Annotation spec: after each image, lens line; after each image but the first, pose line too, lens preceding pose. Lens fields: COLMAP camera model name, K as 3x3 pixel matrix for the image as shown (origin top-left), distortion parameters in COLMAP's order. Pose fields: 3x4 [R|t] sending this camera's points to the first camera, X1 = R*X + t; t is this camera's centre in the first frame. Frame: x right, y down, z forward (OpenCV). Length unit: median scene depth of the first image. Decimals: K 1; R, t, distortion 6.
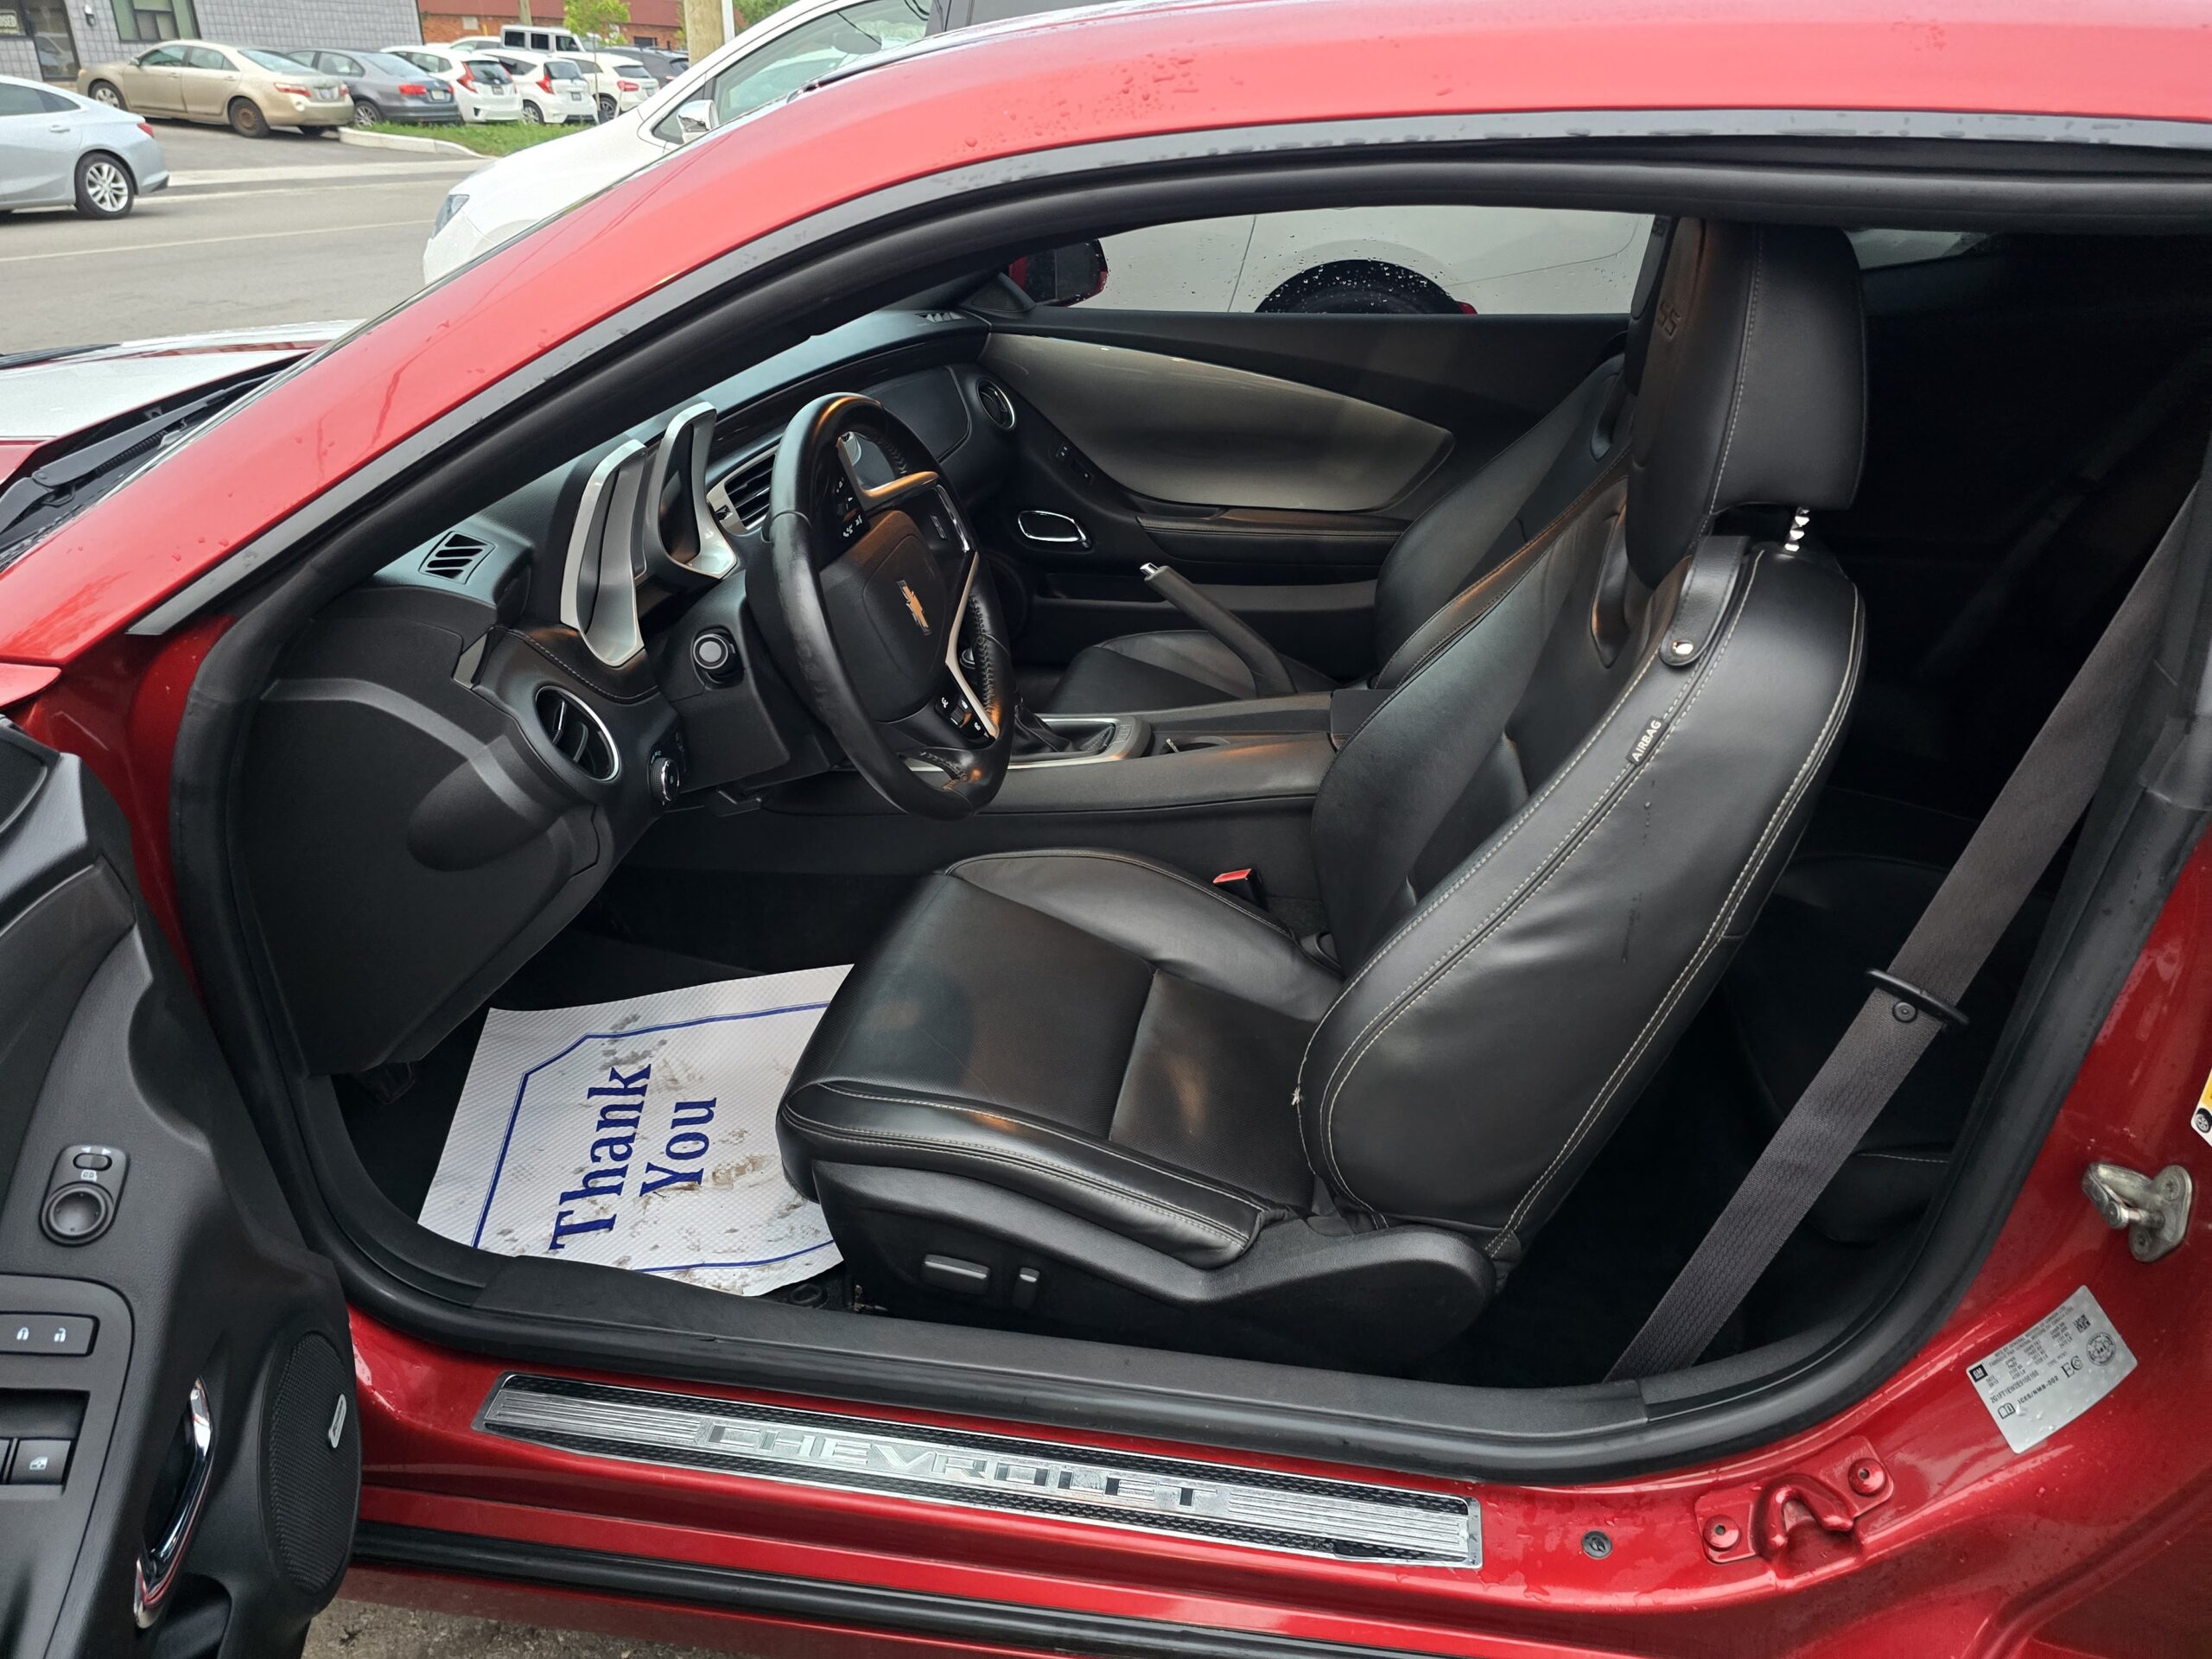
lens RADIAL K [[1484.1, 0, 1122.9], [0, 1484.1, 825.9], [0, 0, 1]] dist [0.032135, -0.039988]
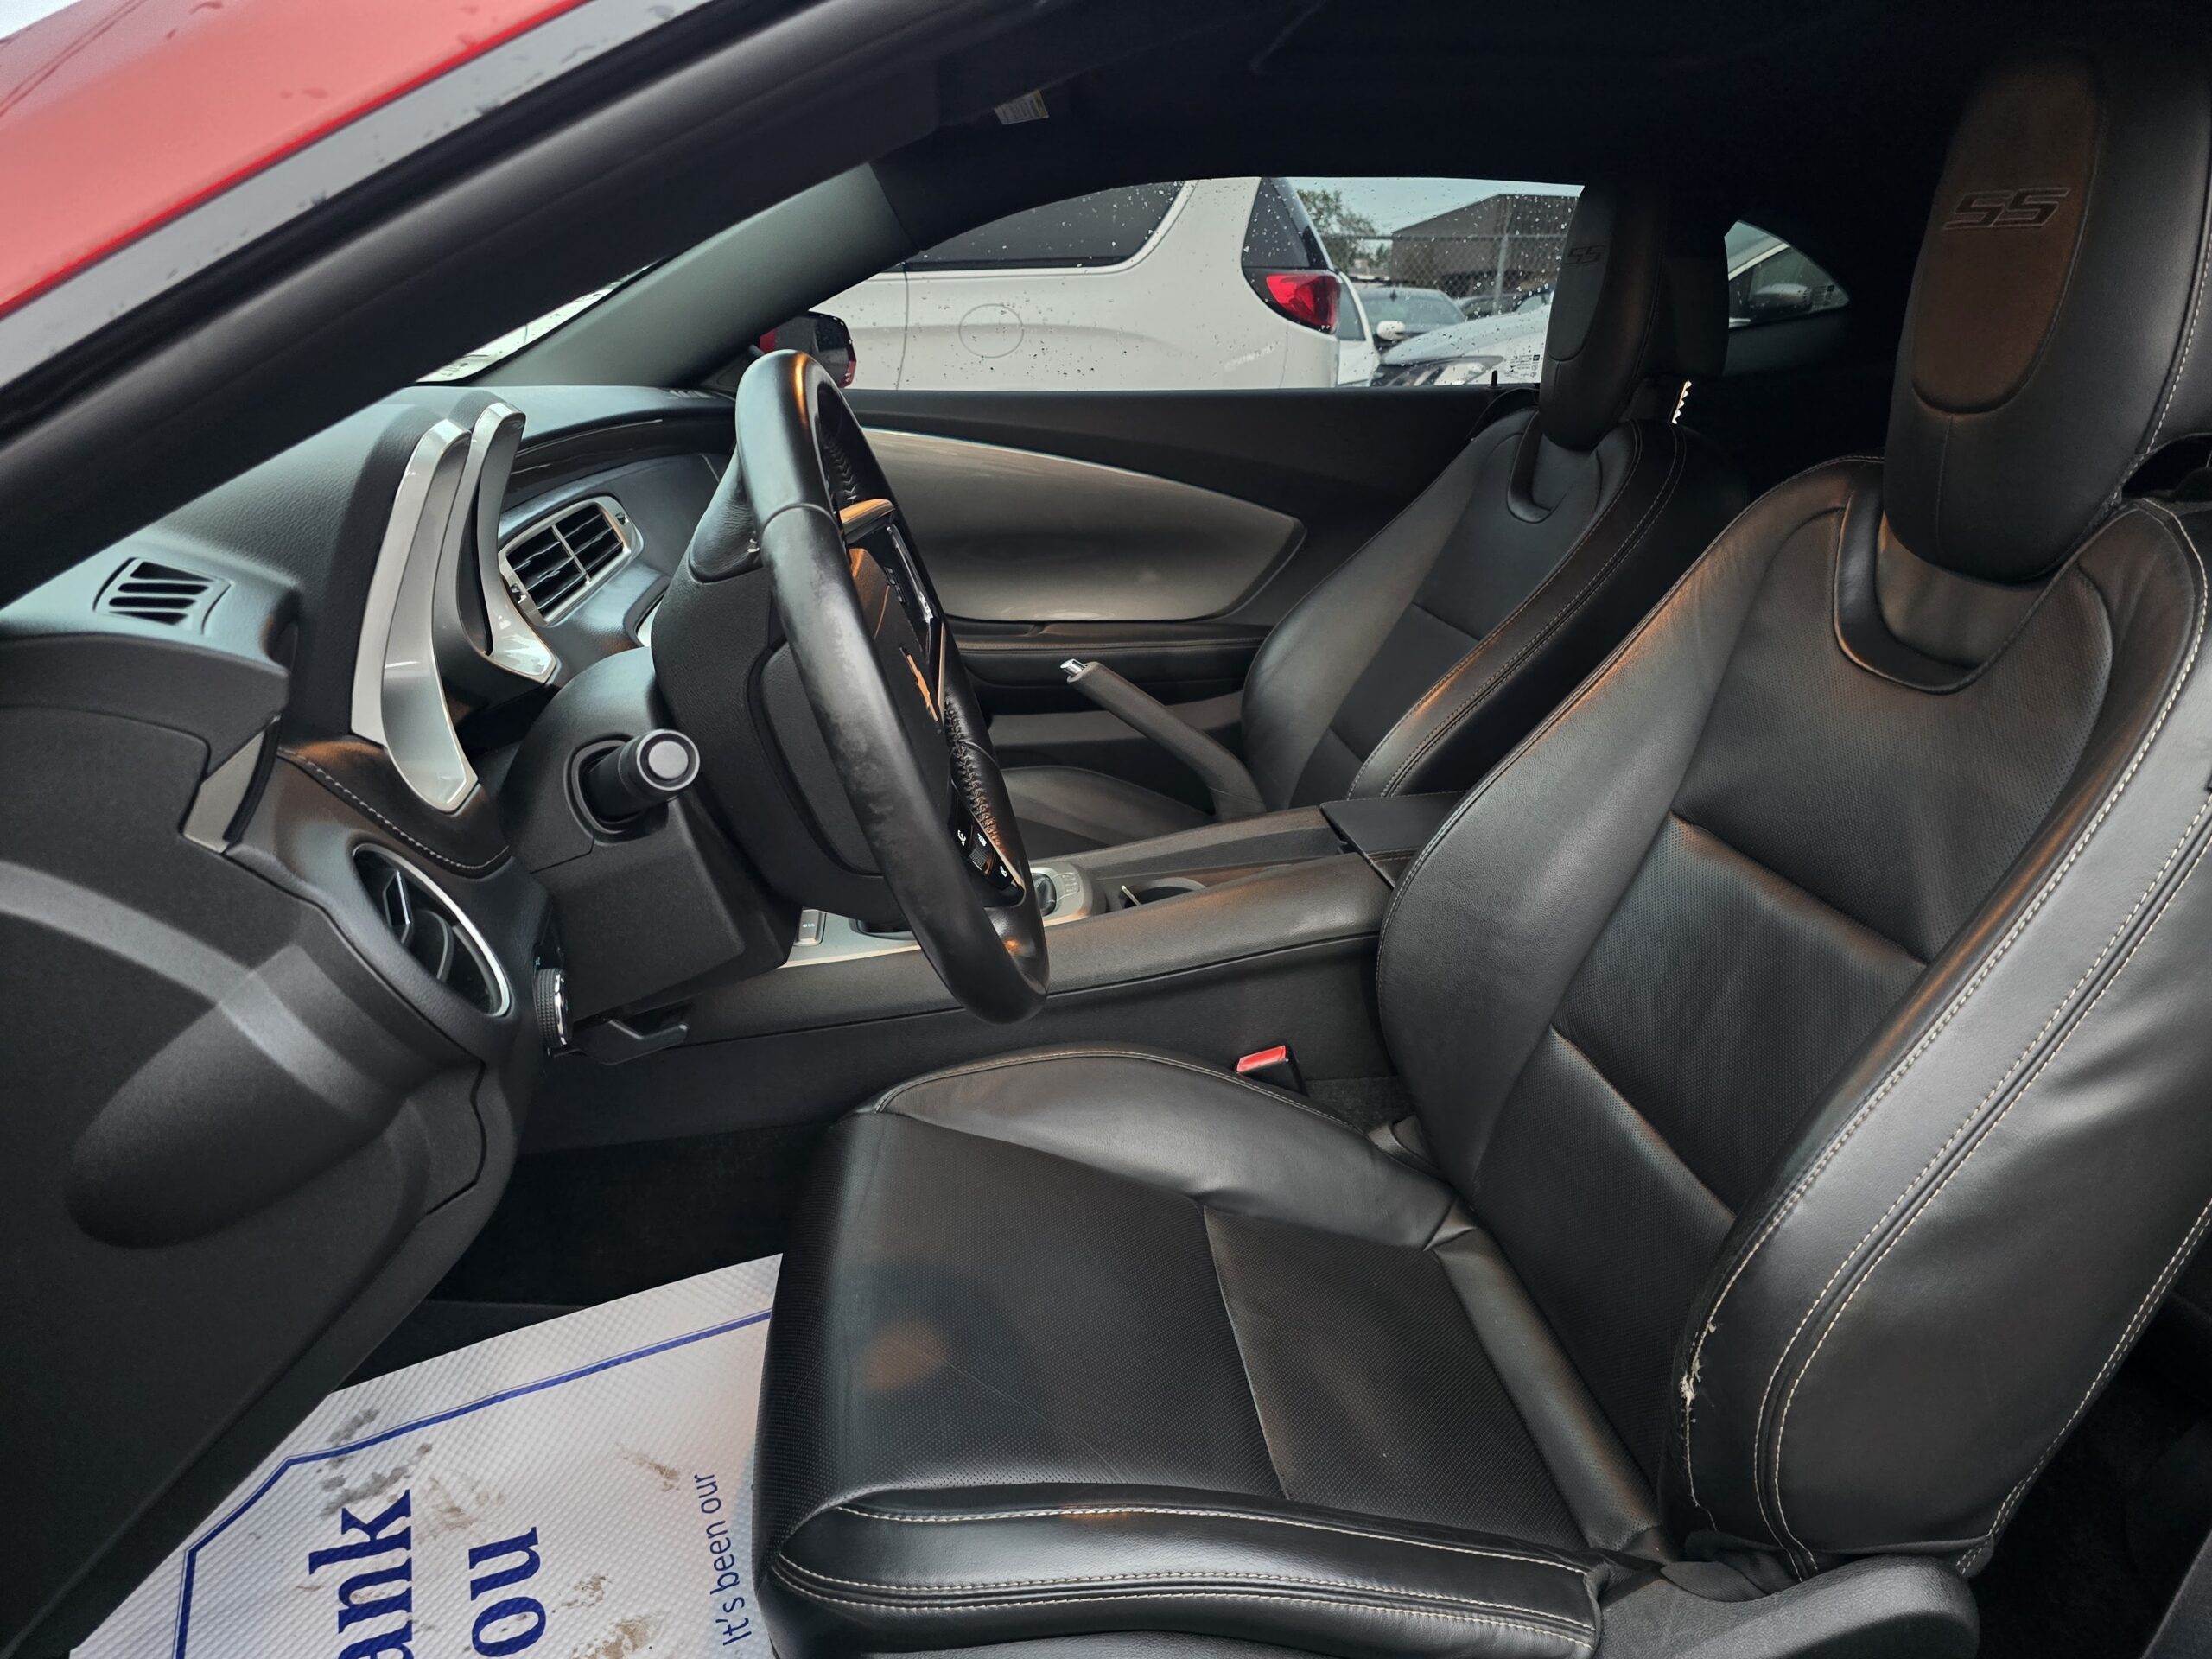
lens RADIAL K [[1484.1, 0, 1103.4], [0, 1484.1, 822.2], [0, 0, 1]] dist [0.032135, -0.039988]
pose [[0.958778, -0.086075, 0.270805, -0.205031], [0.120215, 0.986399, -0.112095, -0.009963], [-0.257473, 0.140029, 0.956085, 0.326902]]
